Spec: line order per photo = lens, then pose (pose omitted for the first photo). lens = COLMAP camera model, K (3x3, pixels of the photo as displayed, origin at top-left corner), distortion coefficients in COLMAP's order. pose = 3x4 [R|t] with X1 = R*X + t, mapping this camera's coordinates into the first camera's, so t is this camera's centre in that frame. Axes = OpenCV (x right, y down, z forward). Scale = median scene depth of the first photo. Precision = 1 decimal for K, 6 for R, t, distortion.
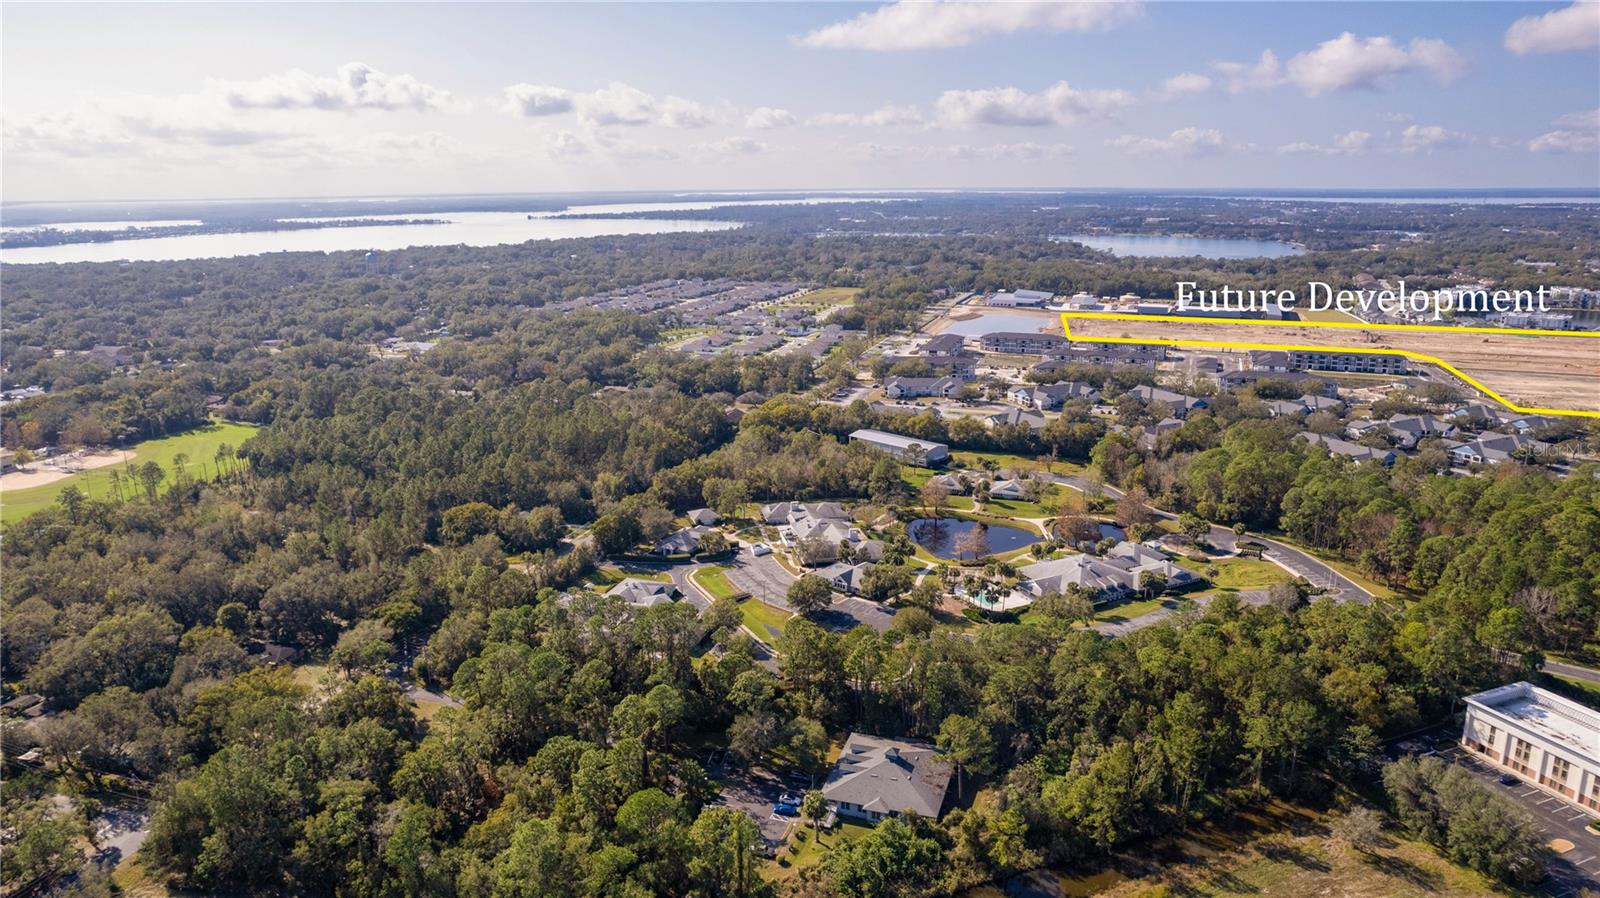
lens RADIAL K [[1033.8, 0, 794.0], [0, 1033.8, 444.1], [0, 0, 1]] dist [-0.071414, 0.058229]
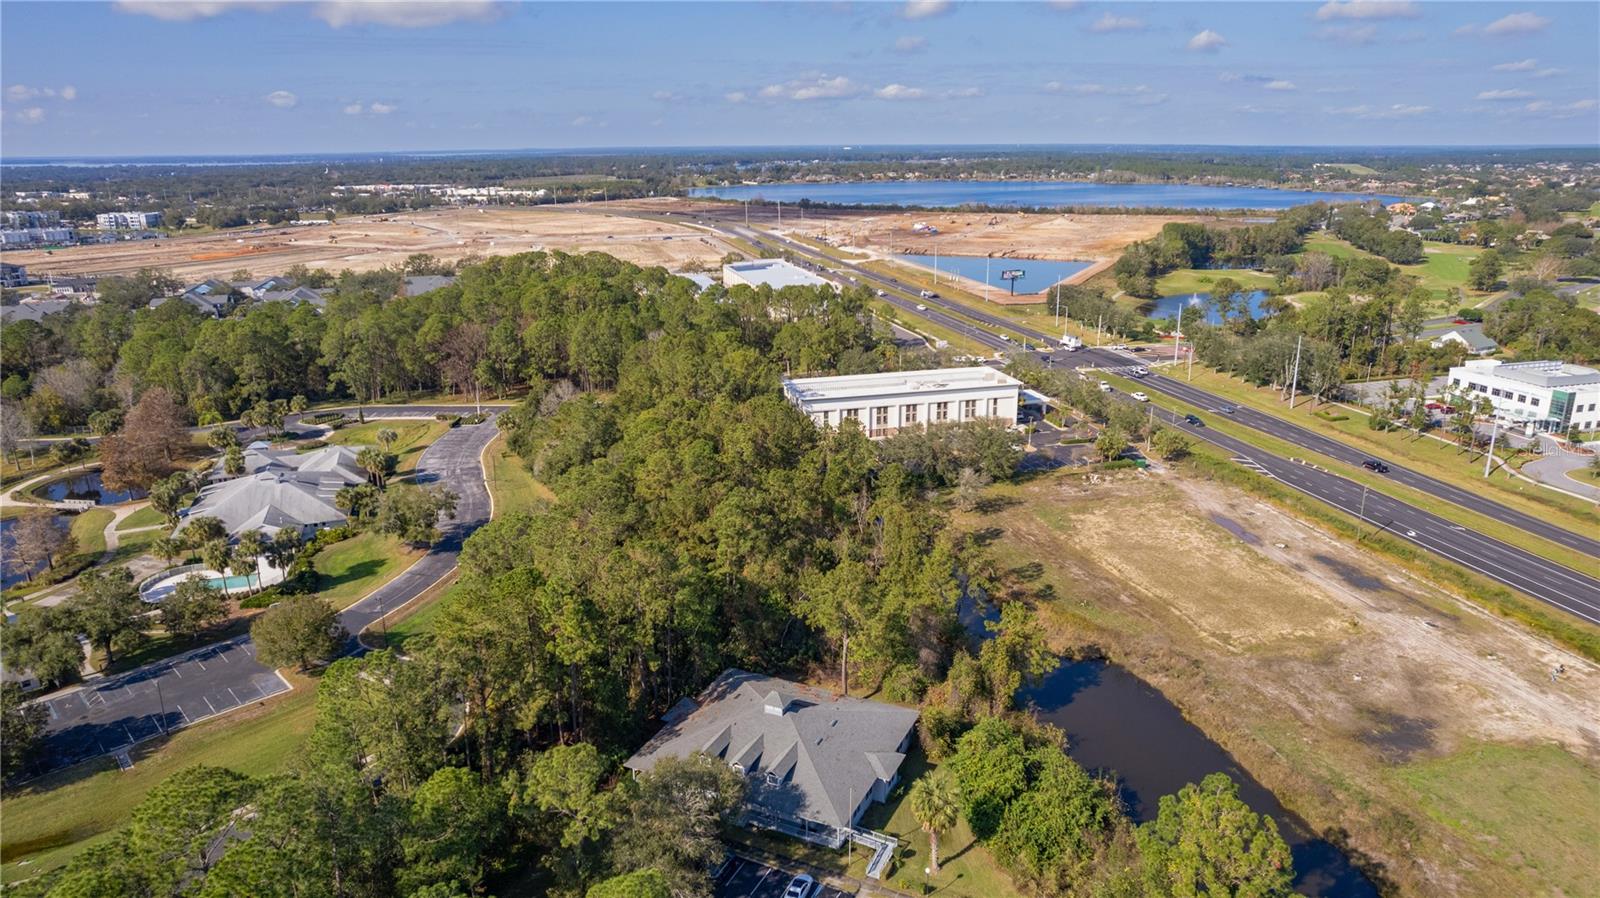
lens RADIAL K [[1033.8, 0, 797.8], [0, 1033.8, 438.9], [0, 0, 1]] dist [-0.071414, 0.058229]
pose [[0.124177, -0.268967, 0.955111, -0.073769], [0.252874, 0.939357, 0.231653, 0.008394], [-0.959497, 0.212757, 0.184661, 0.162640]]
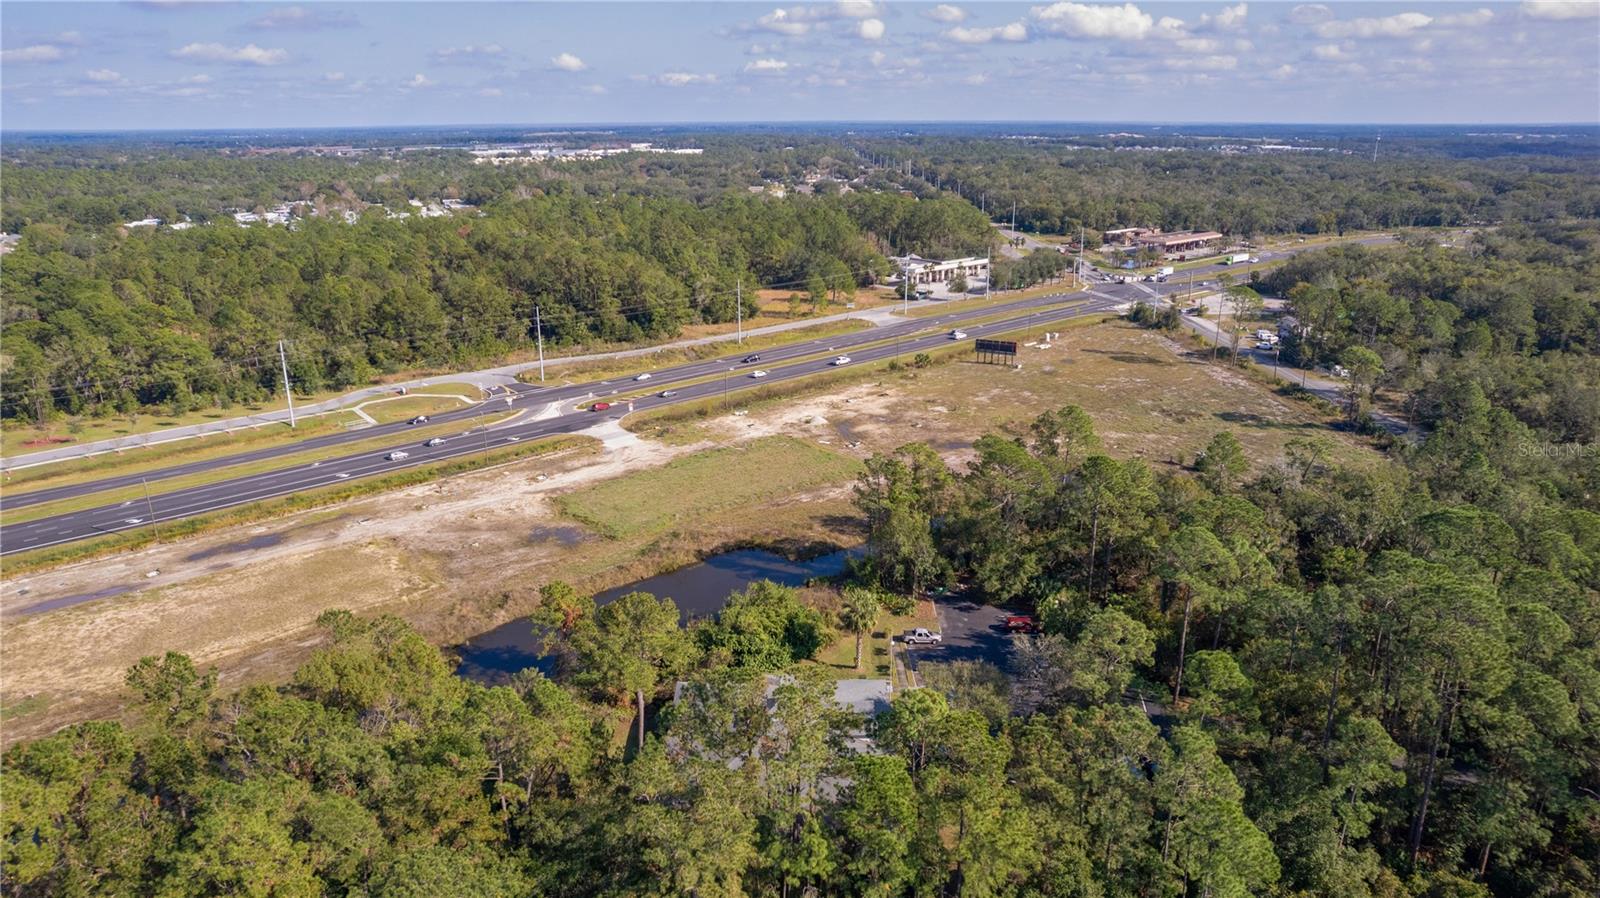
lens RADIAL K [[1033.8, 0, 801.1], [0, 1033.8, 414.3], [0, 0, 1]] dist [-0.071414, 0.058229]
pose [[-0.943600, 0.104821, -0.314057, 0.042543], [-0.070005, 0.863949, 0.498689, -0.013260], [0.323602, 0.492549, -0.807884, 0.252455]]
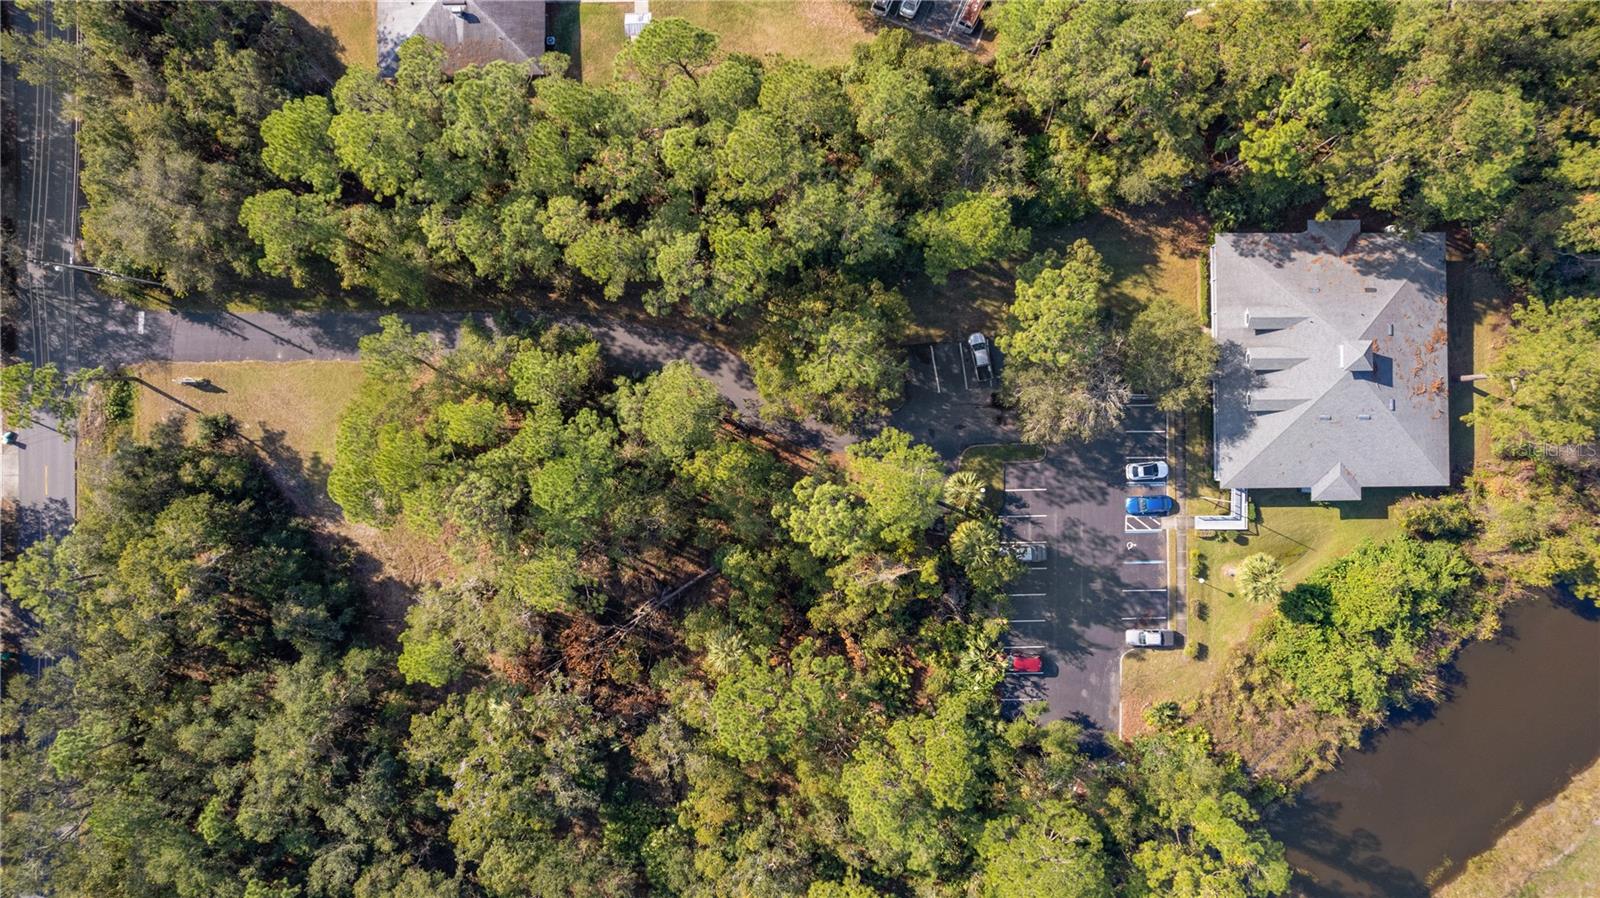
lens RADIAL K [[1033.8, 0, 811.4], [0, 1033.8, 448.9], [0, 0, 1]] dist [-0.071414, 0.058229]
pose [[0.945477, -0.325576, 0.008550, -0.031244], [0.077867, 0.251464, 0.964729, -0.031599], [-0.316242, -0.911464, 0.263105, 0.173374]]
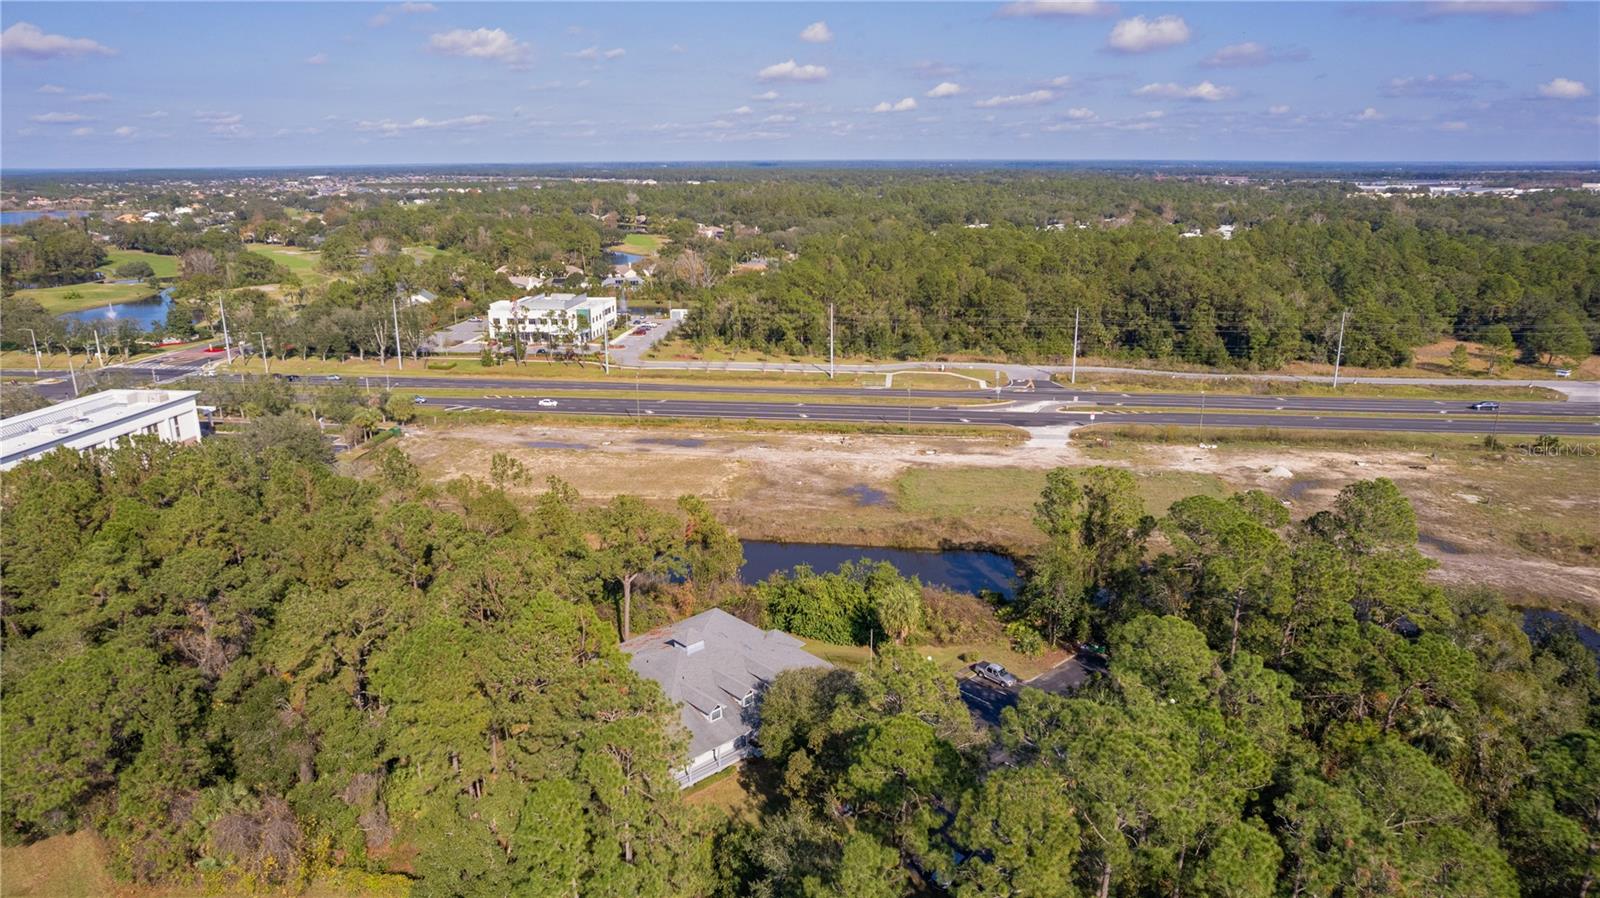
lens RADIAL K [[1033.8, 0, 799.8], [0, 1033.8, 440.5], [0, 0, 1]] dist [-0.071414, 0.058229]
pose [[-0.877202, -0.115204, 0.466095, -0.033989], [0.132192, 0.875313, 0.465138, -0.002736], [-0.461565, 0.469634, -0.752597, 0.248155]]
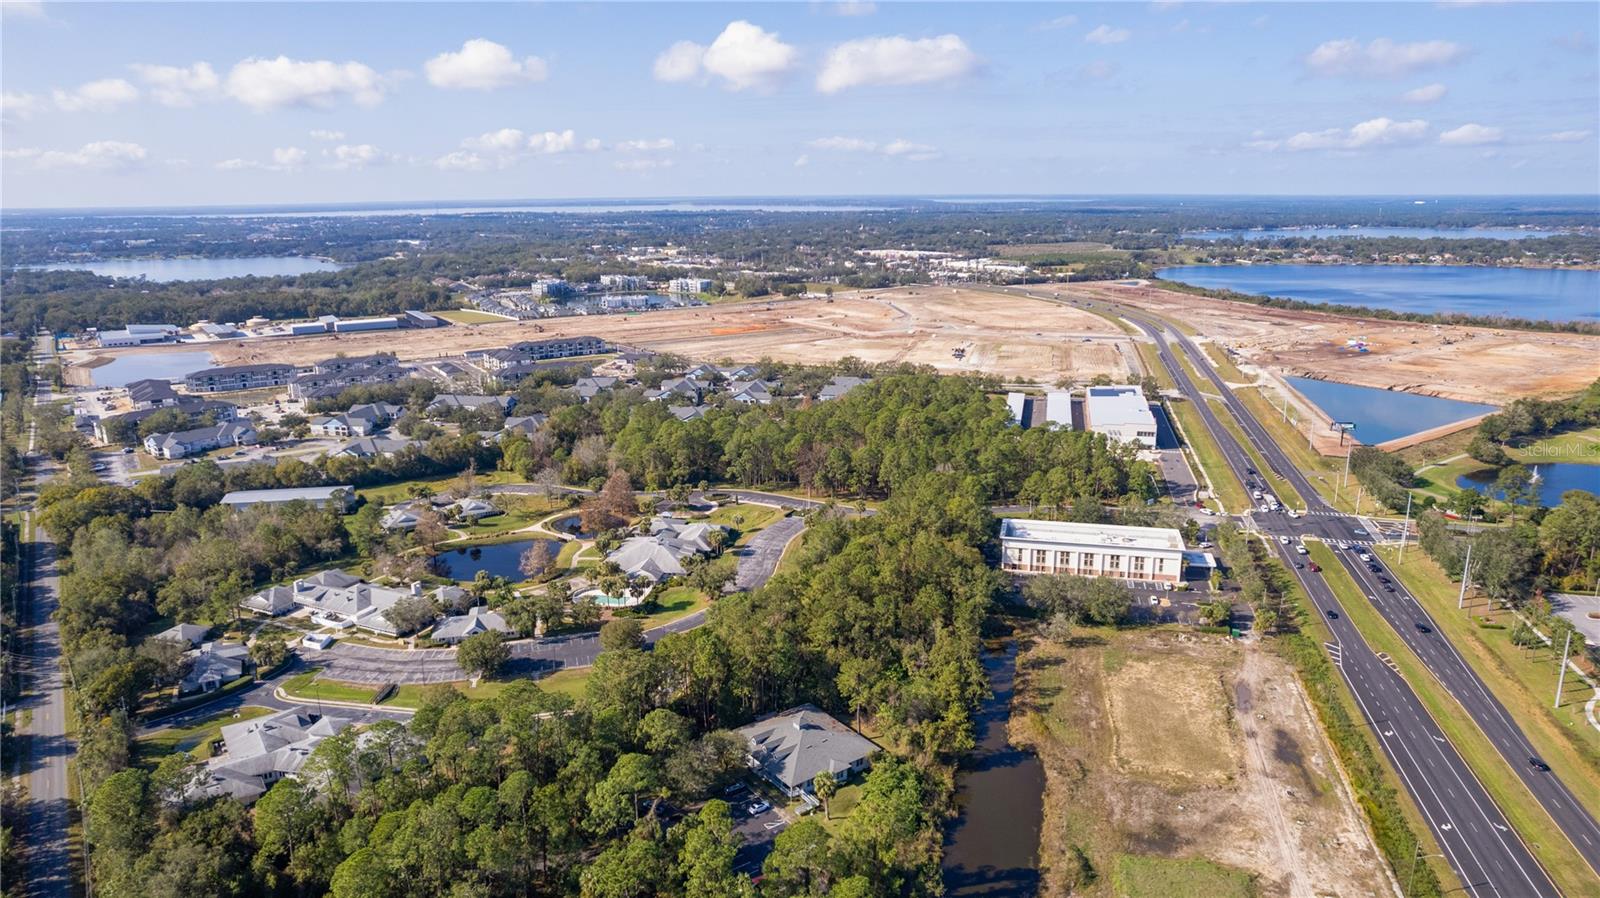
lens RADIAL K [[1033.8, 0, 797.9], [0, 1033.8, 440.5], [0, 0, 1]] dist [-0.071414, 0.058229]
pose [[0.585553, -0.188662, 0.788375, -0.129012], [0.203310, 0.975635, 0.082469, -0.012973], [-0.784725, 0.111995, 0.609643, 0.062416]]
